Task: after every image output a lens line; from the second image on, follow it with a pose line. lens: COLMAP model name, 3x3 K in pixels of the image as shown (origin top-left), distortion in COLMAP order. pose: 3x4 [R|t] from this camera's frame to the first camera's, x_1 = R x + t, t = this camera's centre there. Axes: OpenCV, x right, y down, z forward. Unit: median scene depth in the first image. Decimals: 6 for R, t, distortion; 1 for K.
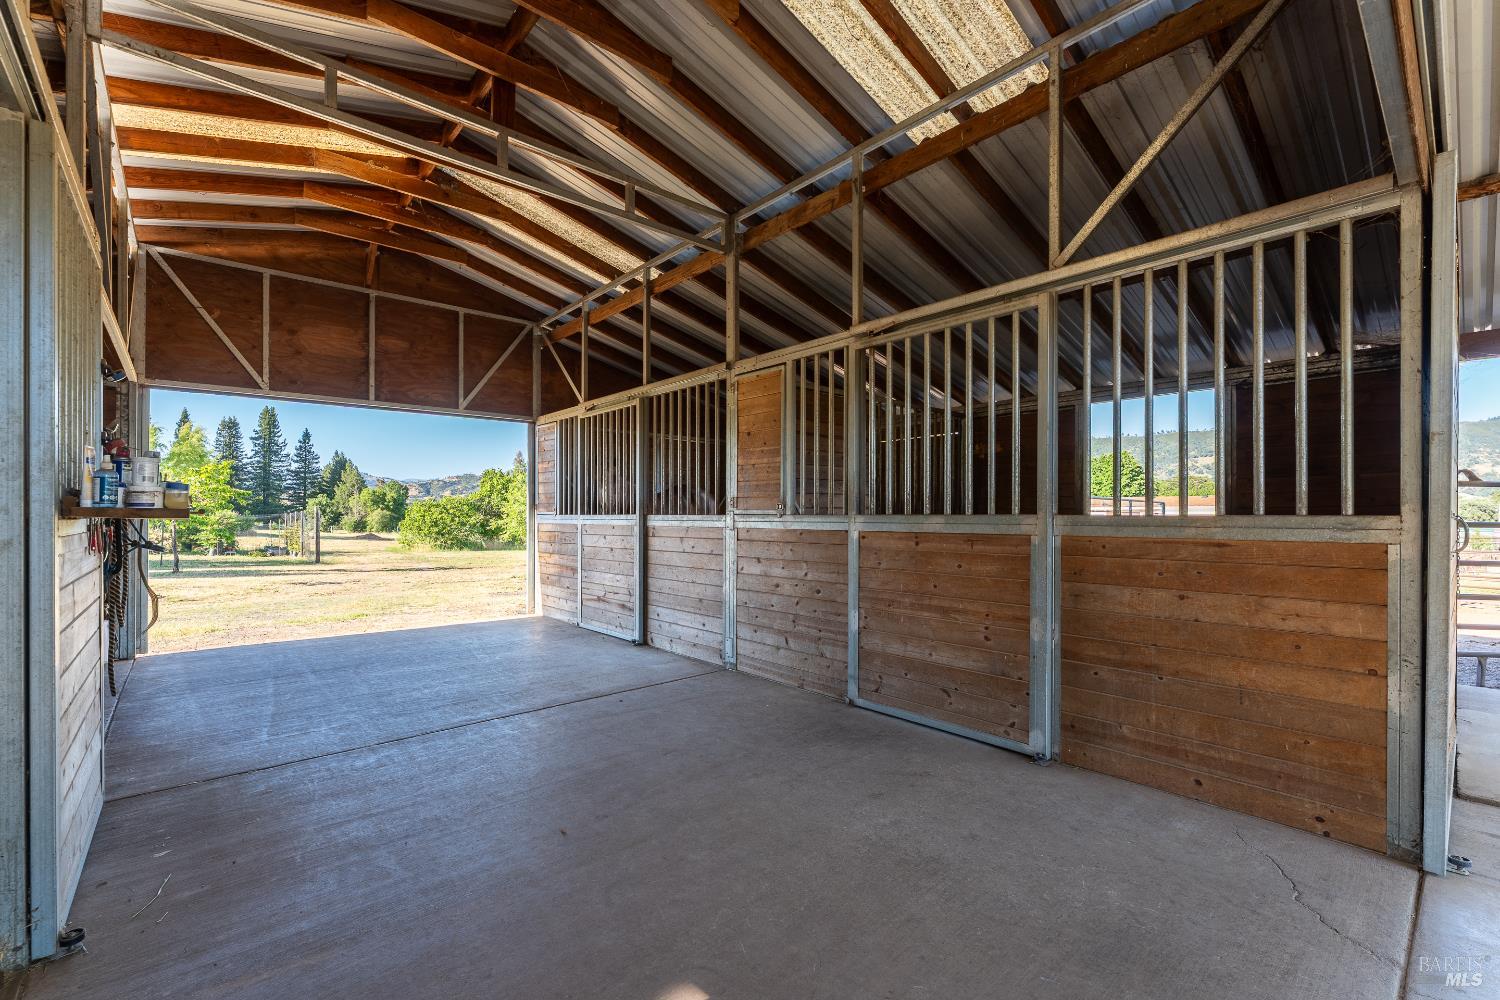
lens RADIAL K [[608.6, 0, 710.5], [0, 608.6, 509.4], [0, 0, 1]] dist [0.000166, -0.000929]
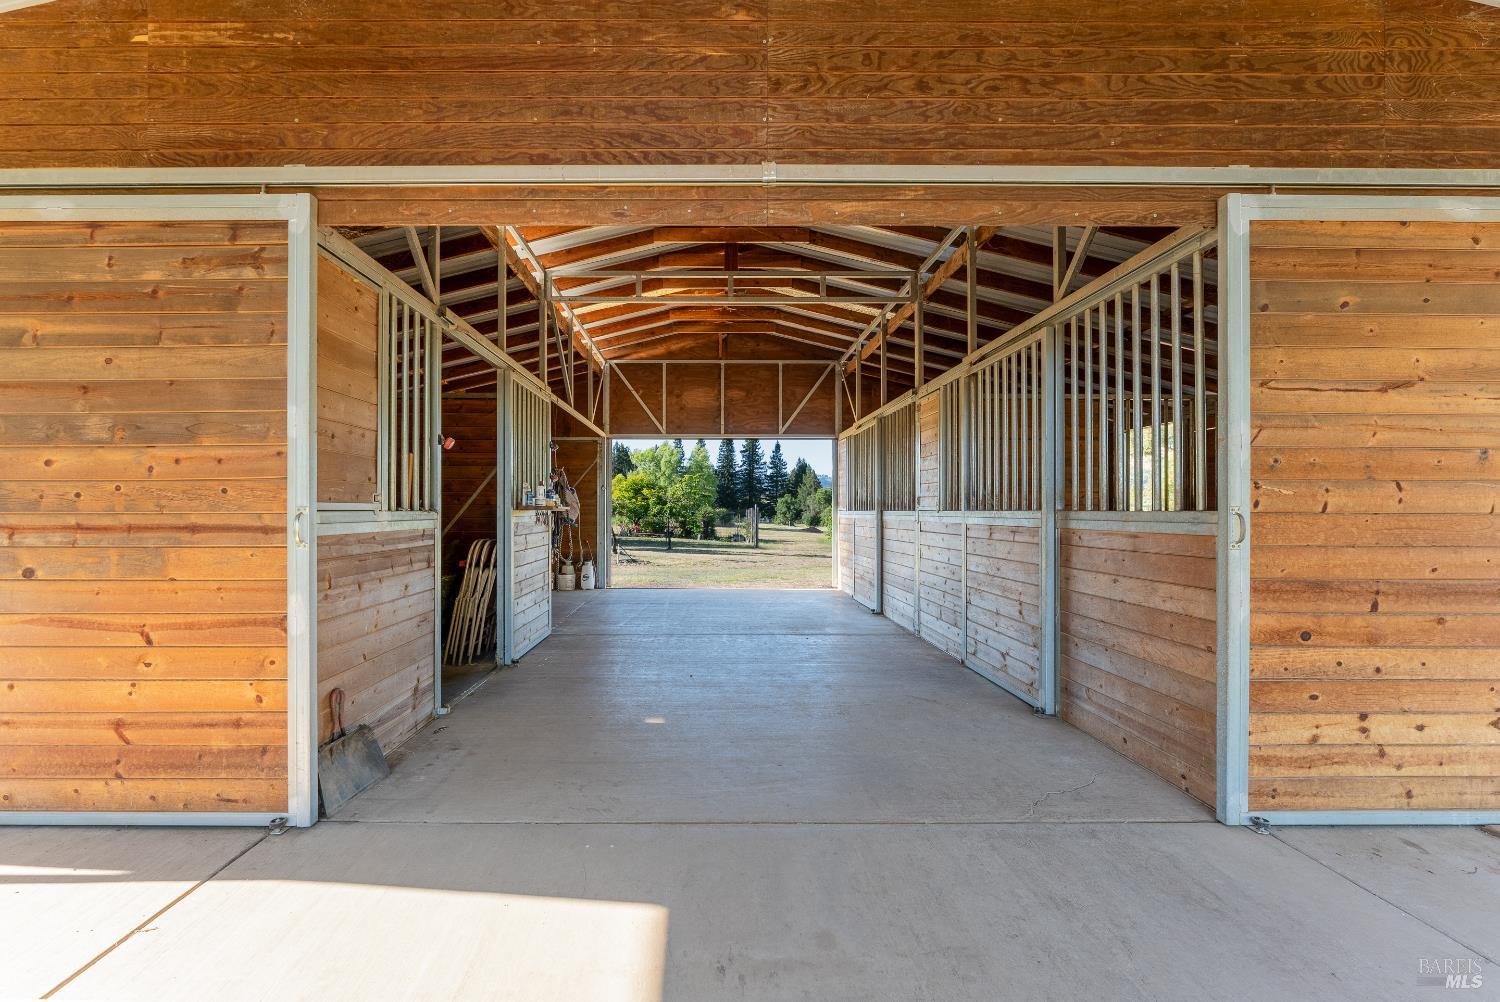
lens RADIAL K [[608.6, 0, 754.3], [0, 608.6, 503.4], [0, 0, 1]] dist [0.000166, -0.000929]
pose [[0.802153, -0.003226, -0.597110, 0.387652], [-0.000179, 0.999984, -0.005643, 0.000504], [0.597119, 0.004634, 0.802140, -0.150994]]
